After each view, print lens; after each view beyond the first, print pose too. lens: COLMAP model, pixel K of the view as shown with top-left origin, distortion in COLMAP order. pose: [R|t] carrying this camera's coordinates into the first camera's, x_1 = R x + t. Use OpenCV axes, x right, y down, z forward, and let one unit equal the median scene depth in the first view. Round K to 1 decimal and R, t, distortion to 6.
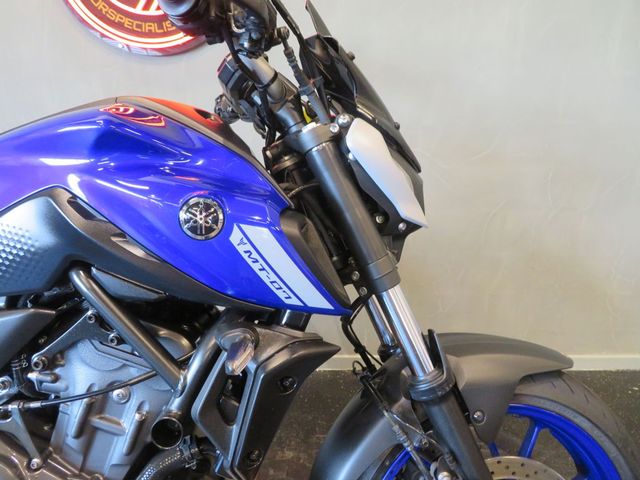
lens RADIAL K [[454.6, 0, 320.0], [0, 454.6, 240.0], [0, 0, 1]] dist [-0.004302, 0.001552]
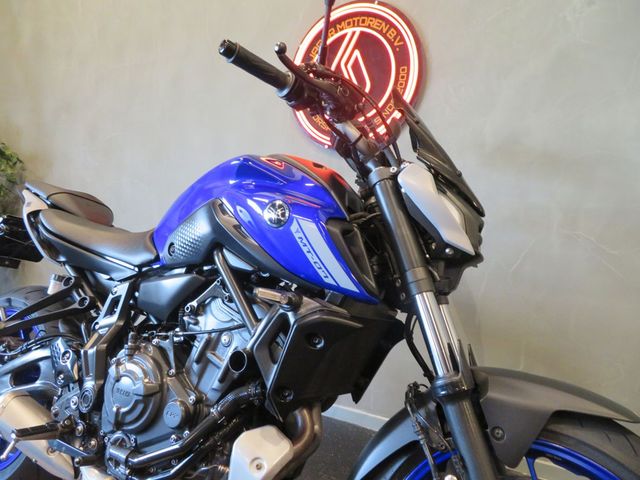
lens RADIAL K [[454.6, 0, 320.0], [0, 454.6, 240.0], [0, 0, 1]] dist [-0.004302, 0.001552]
pose [[0.868077, 0.056146, -0.493244, 0.536786], [-0.177689, 0.962898, -0.203113, 0.275234], [0.463540, 0.263962, 0.845846, -0.191663]]
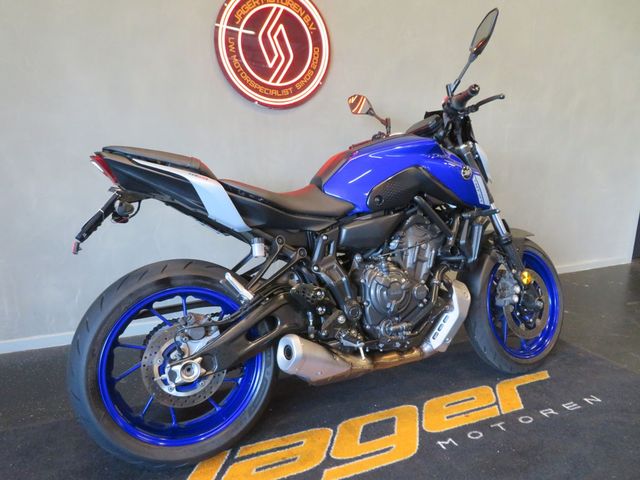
lens RADIAL K [[454.6, 0, 320.0], [0, 454.6, 240.0], [0, 0, 1]] dist [-0.004302, 0.001552]
pose [[0.908102, -0.082256, 0.410590, -2.061555], [0.115234, 0.991748, -0.056179, 0.386827], [-0.402581, 0.098330, 0.910088, -1.138053]]
